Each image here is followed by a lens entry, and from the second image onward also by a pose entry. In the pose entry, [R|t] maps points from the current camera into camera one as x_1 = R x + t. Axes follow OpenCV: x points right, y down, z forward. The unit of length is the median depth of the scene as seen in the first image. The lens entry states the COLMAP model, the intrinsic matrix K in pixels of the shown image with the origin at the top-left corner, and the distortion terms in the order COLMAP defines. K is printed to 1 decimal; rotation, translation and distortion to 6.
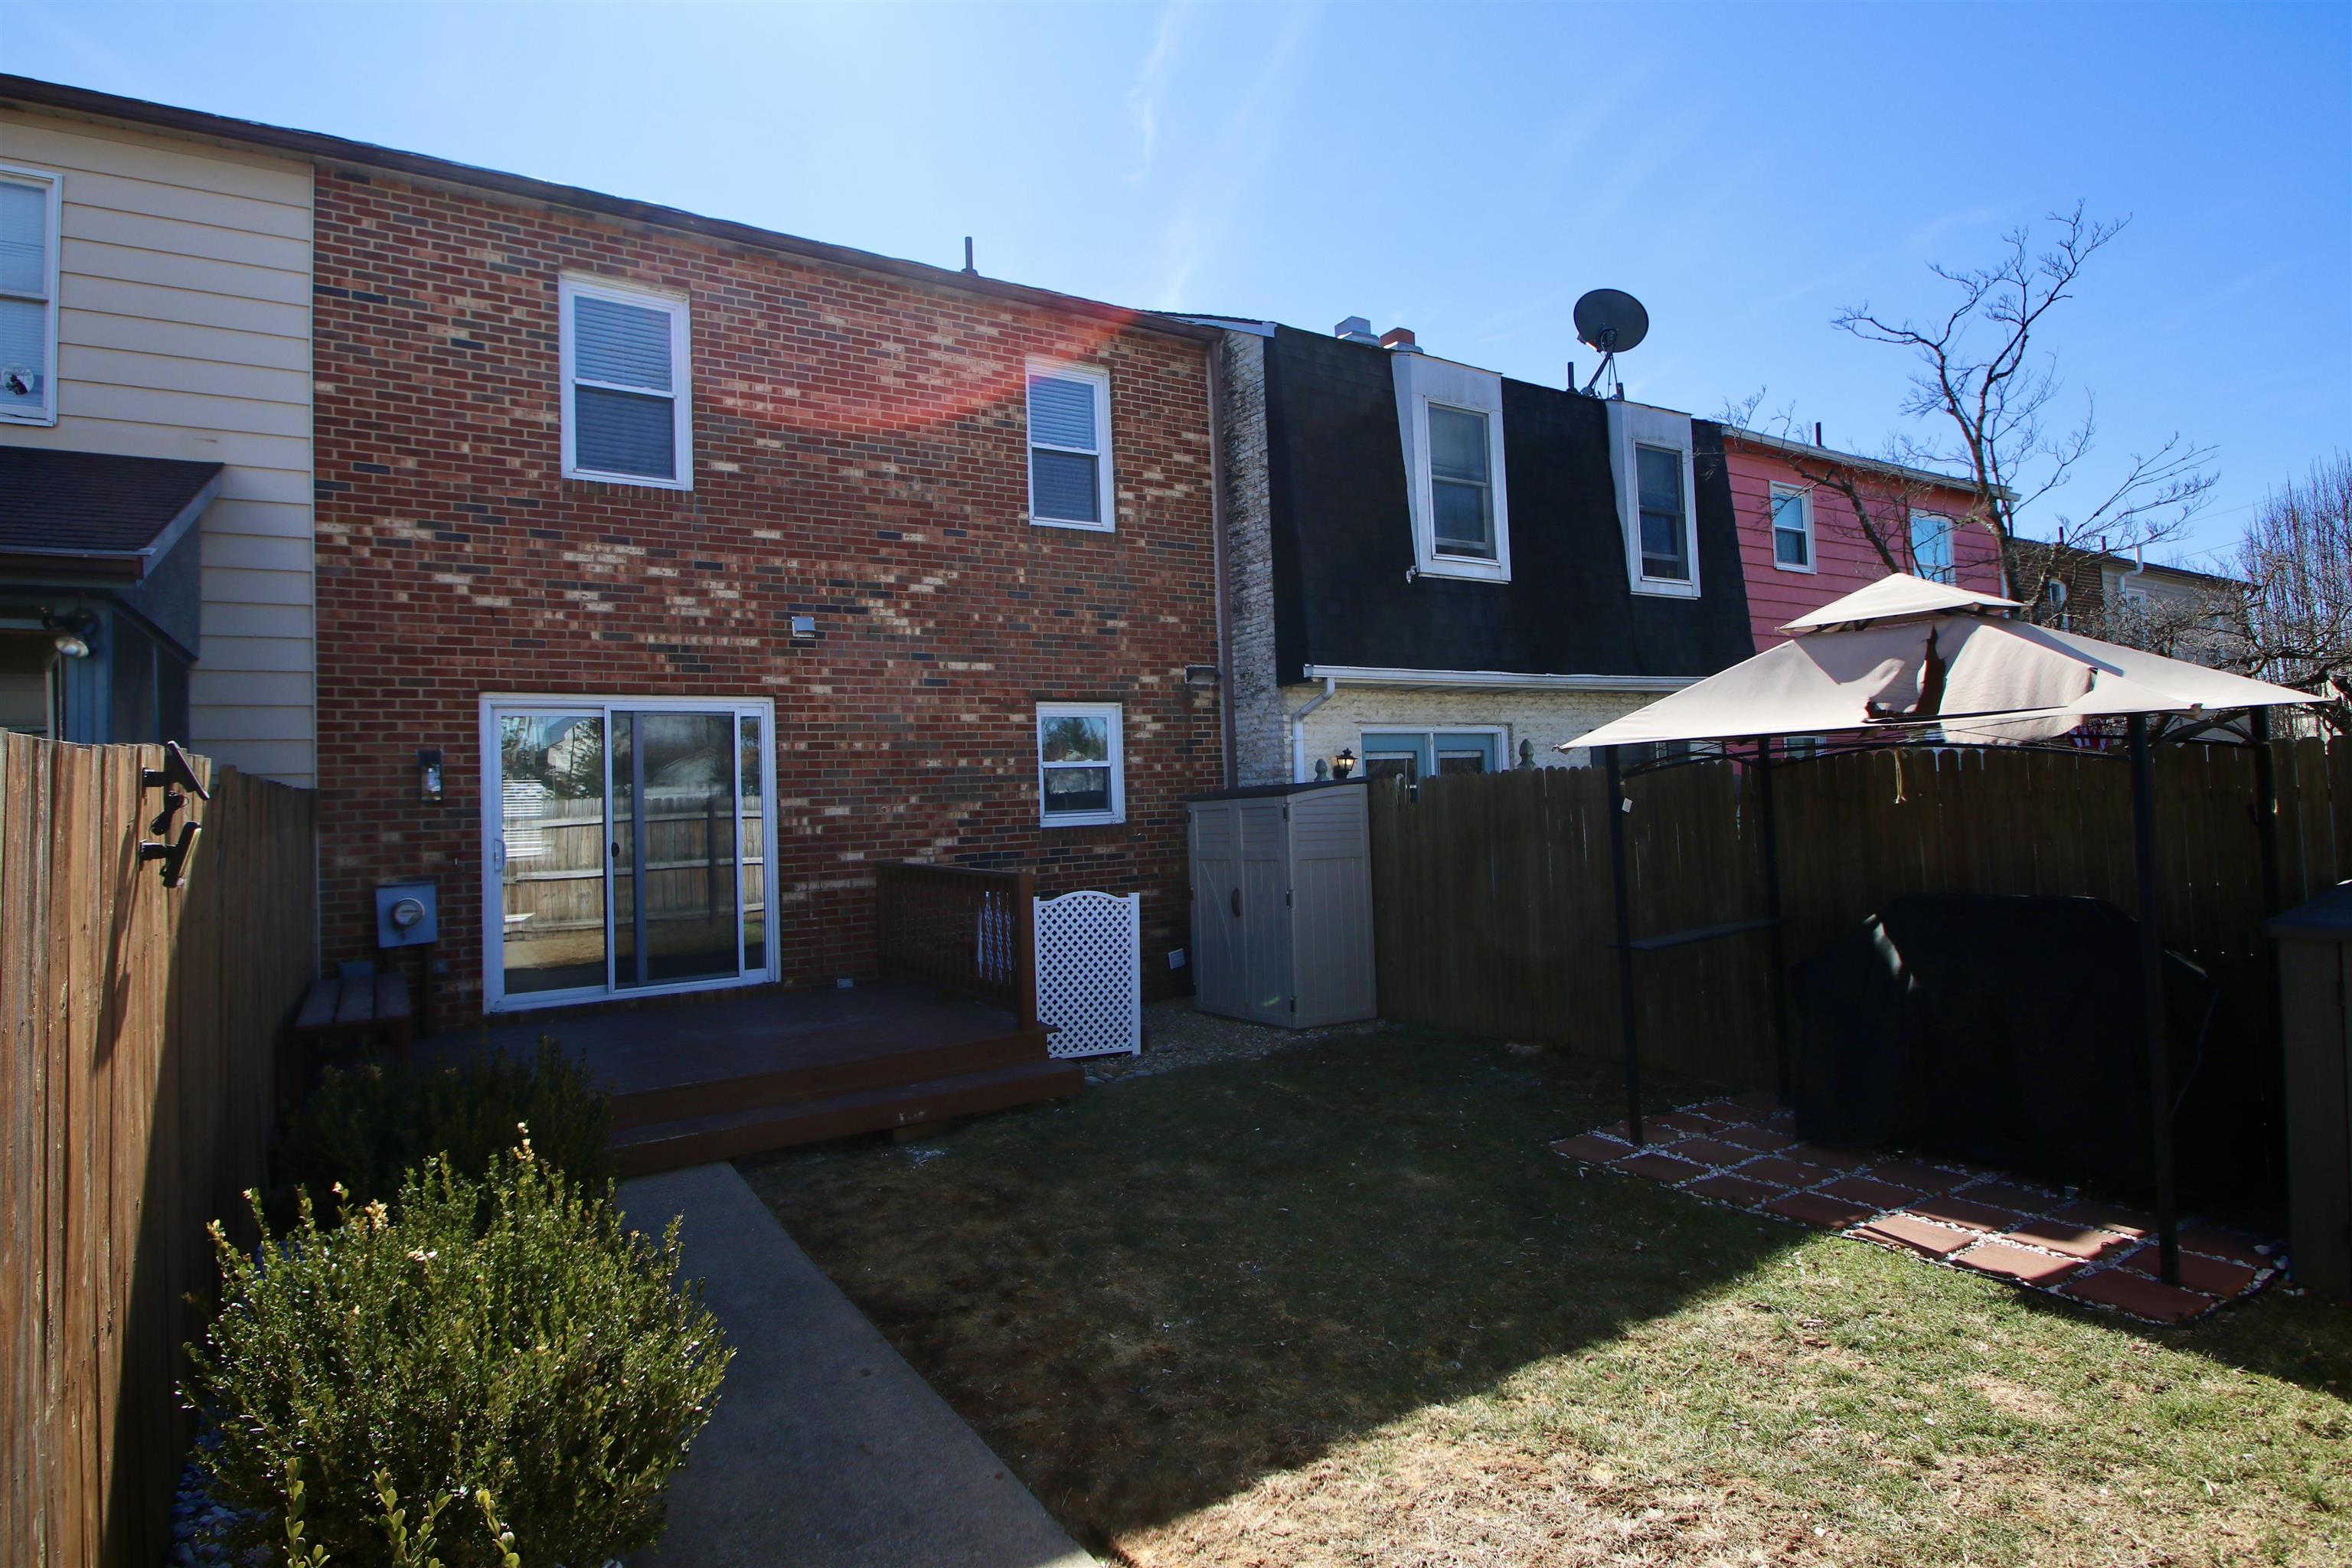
lens RADIAL K [[1192.5, 0, 1165.0], [0, 1192.5, 802.0], [0, 0, 1]] dist [-0.005059, -0.000216]
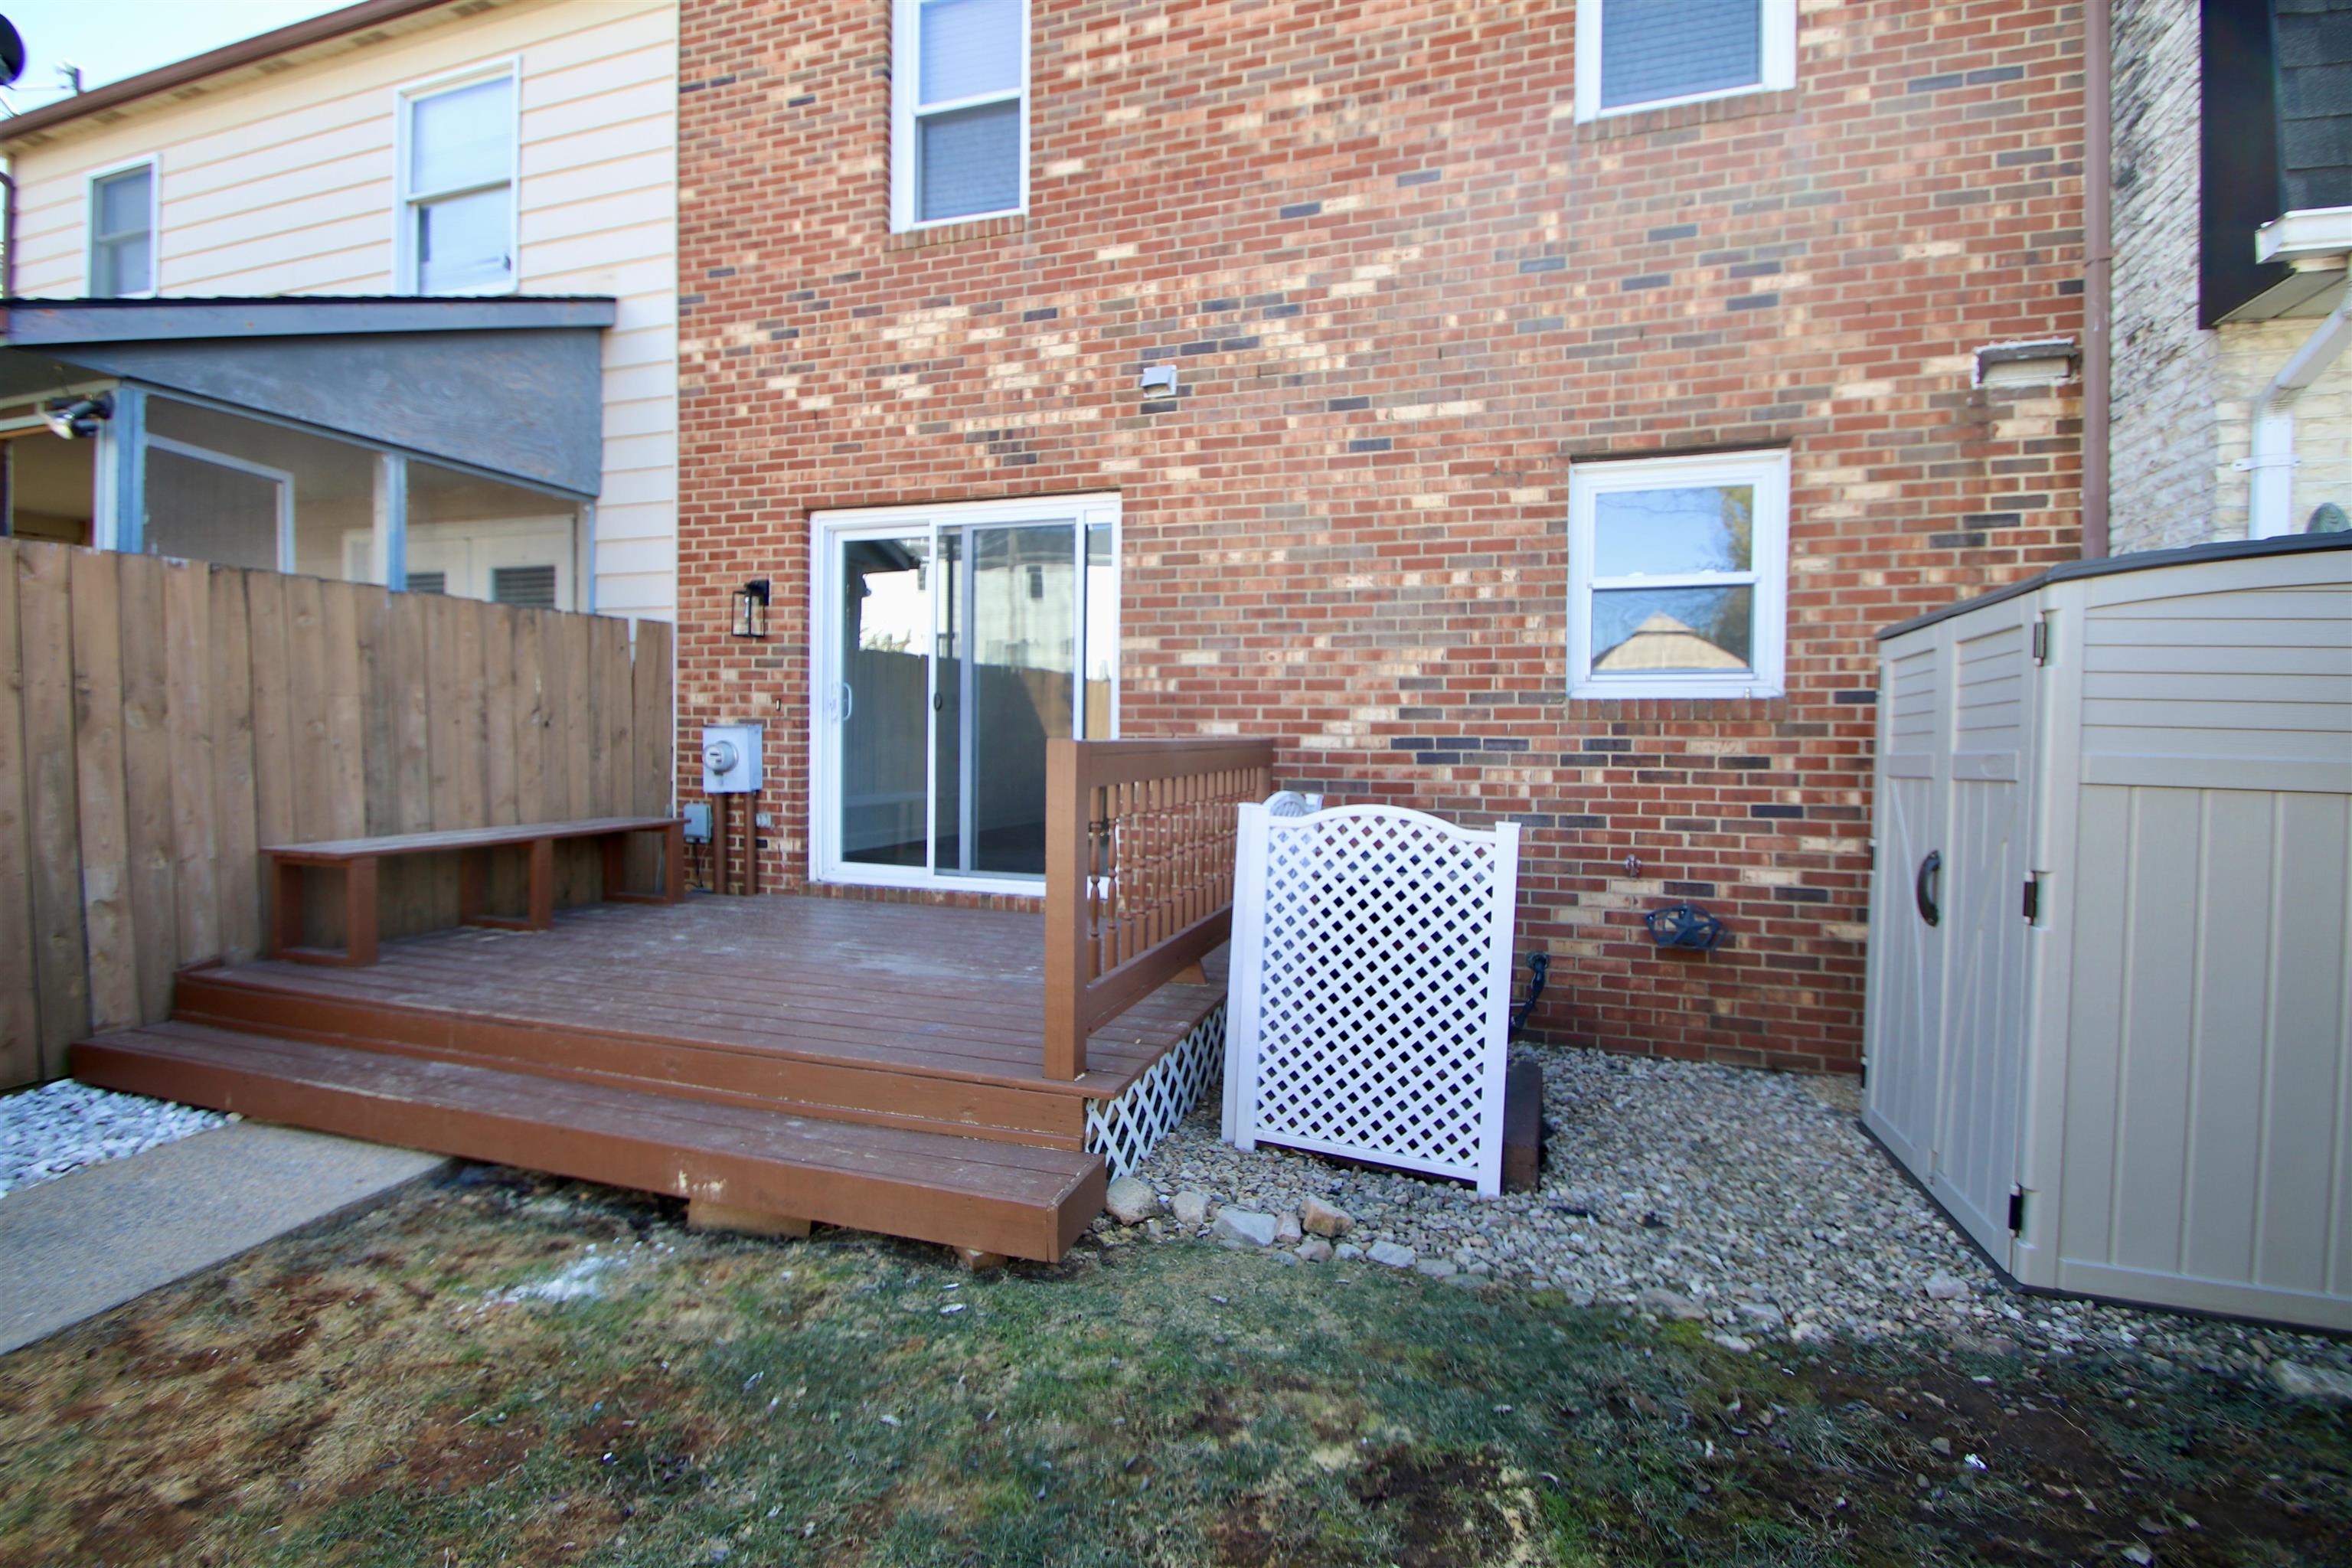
lens RADIAL K [[1088.6, 0, 1171.3], [0, 1088.6, 768.5], [0, 0, 1]] dist [0.005702, -0.006435]
pose [[0.618512, 0.065257, -0.783061, 0.195857], [-0.033484, 0.997829, 0.056708, 0.035683], [0.785062, -0.008854, 0.619354, 0.625067]]
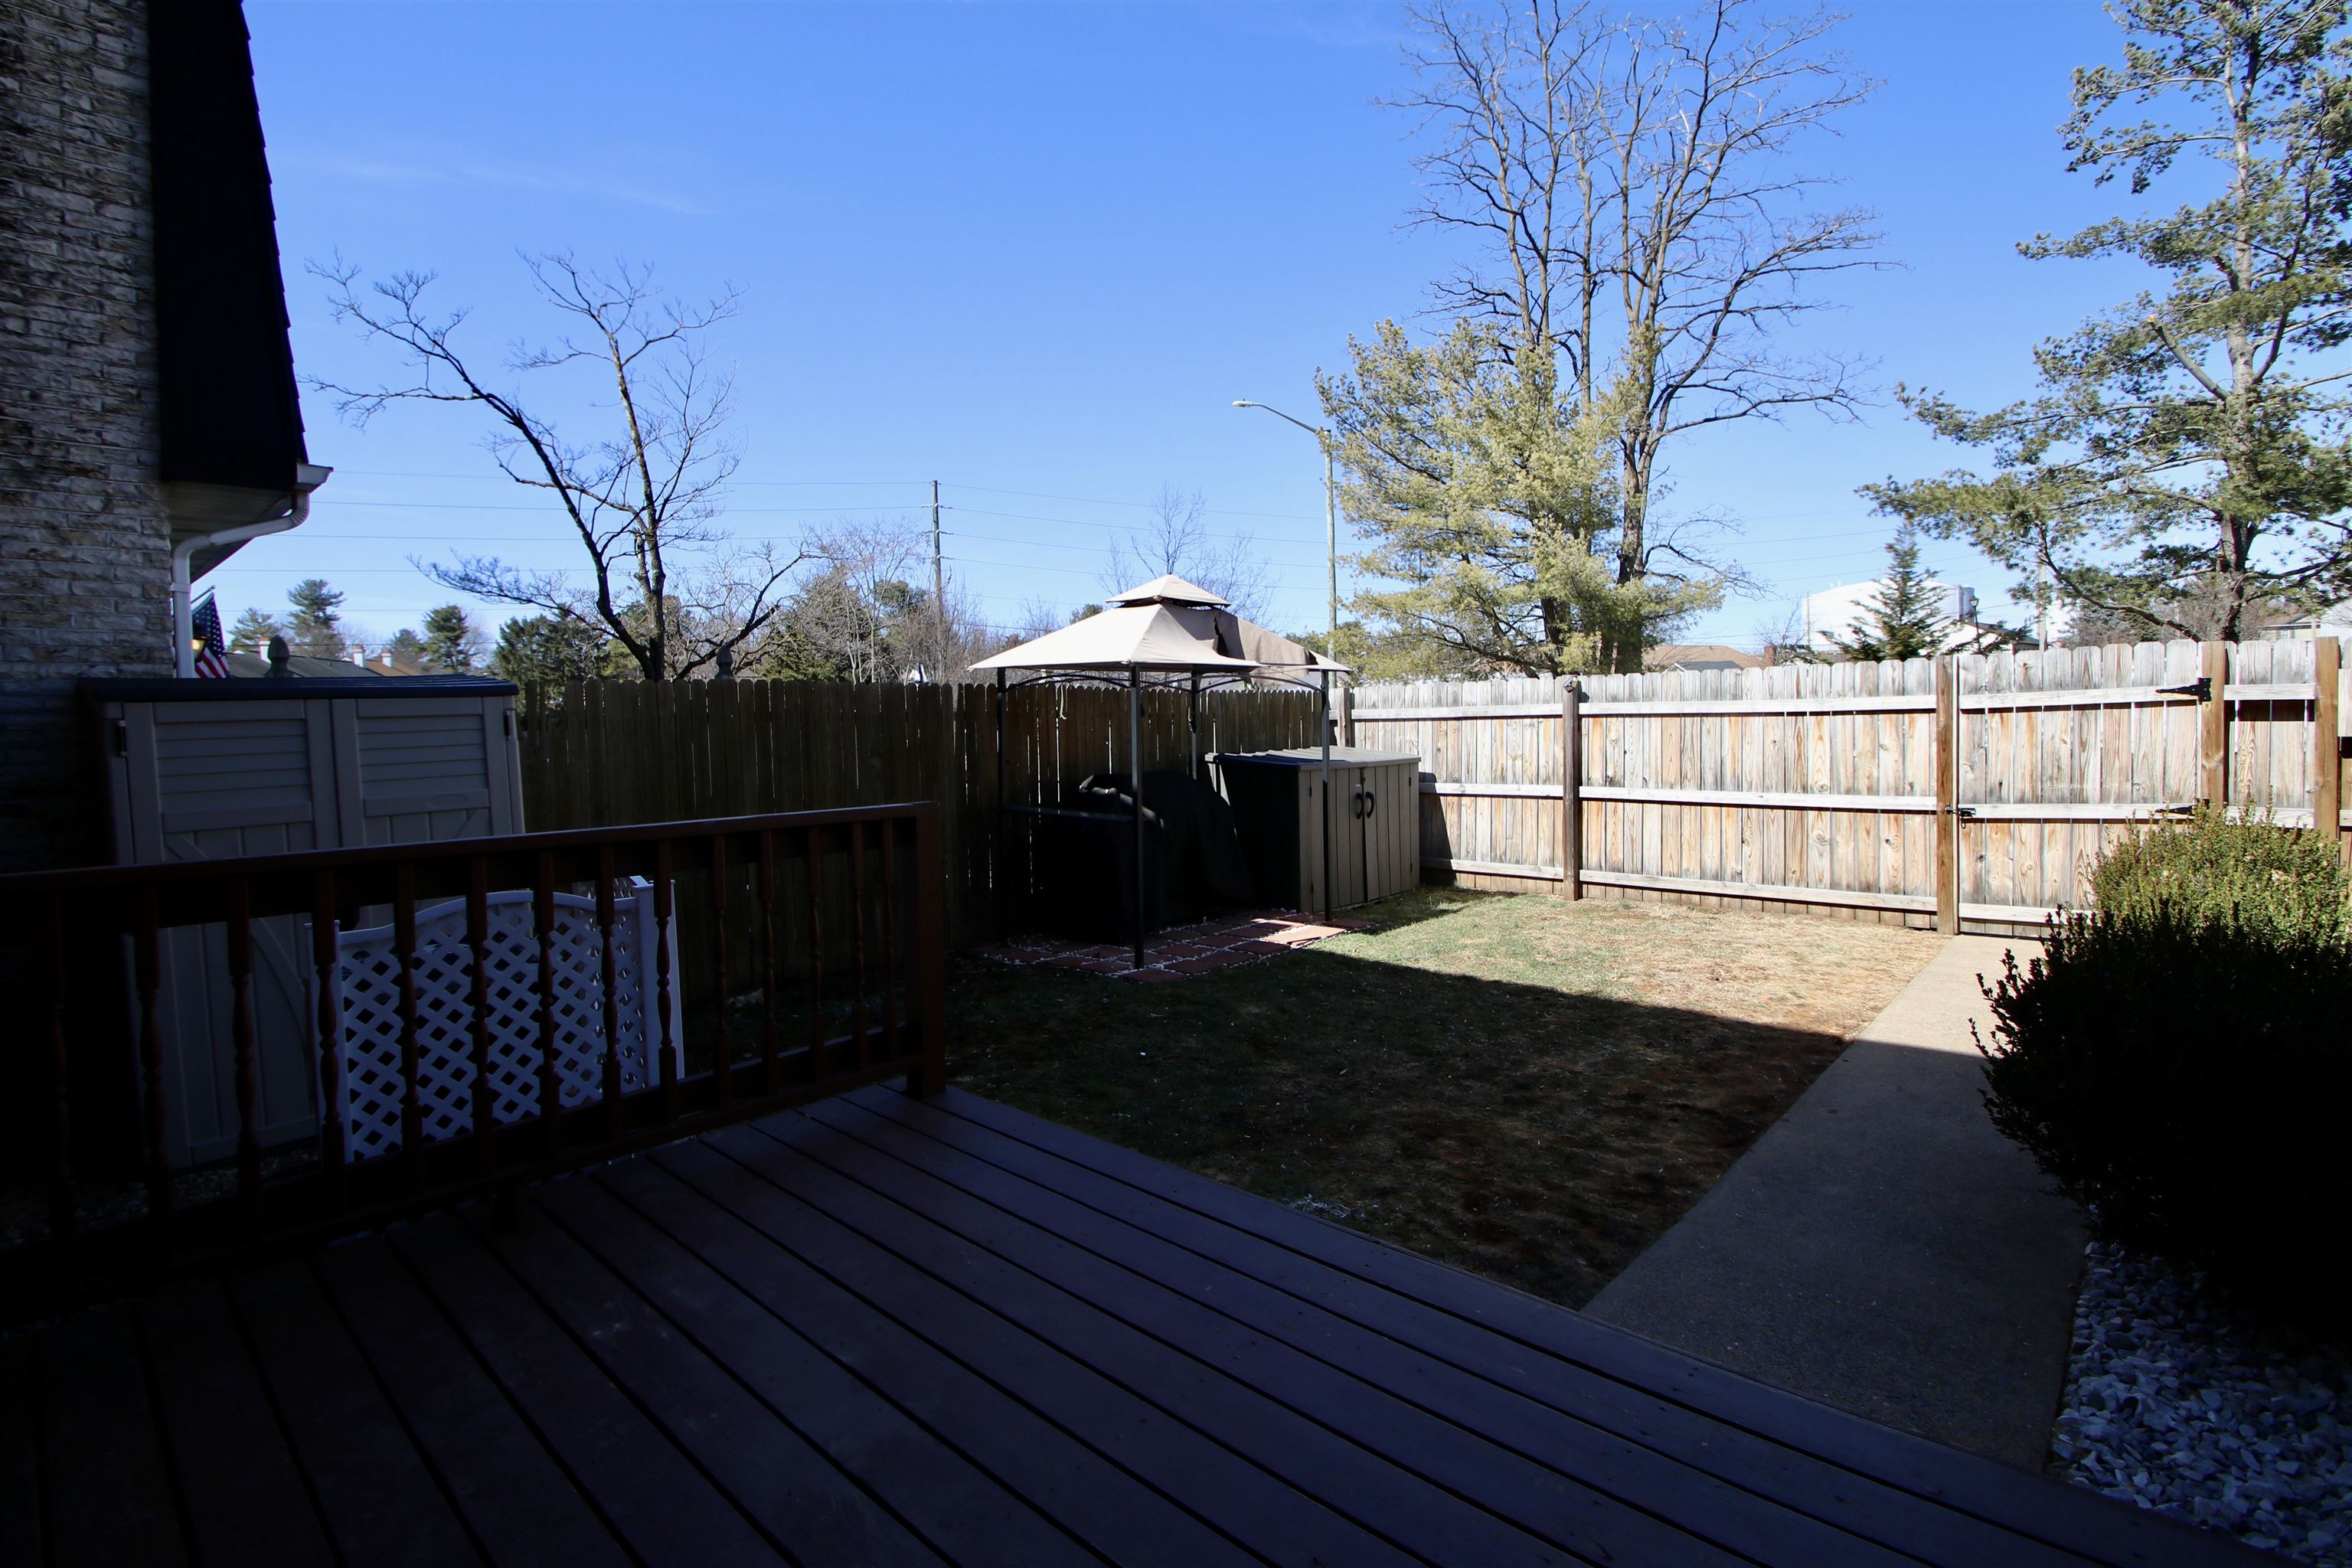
lens RADIAL K [[1088.6, 0, 1166.6], [0, 1088.6, 768.2], [0, 0, 1]] dist [0.005702, -0.006435]
pose [[-0.236982, -0.011519, 0.971446, -0.501401], [0.035983, 0.999140, 0.020625, 0.031547], [-0.970847, 0.039843, -0.236364, 0.815147]]
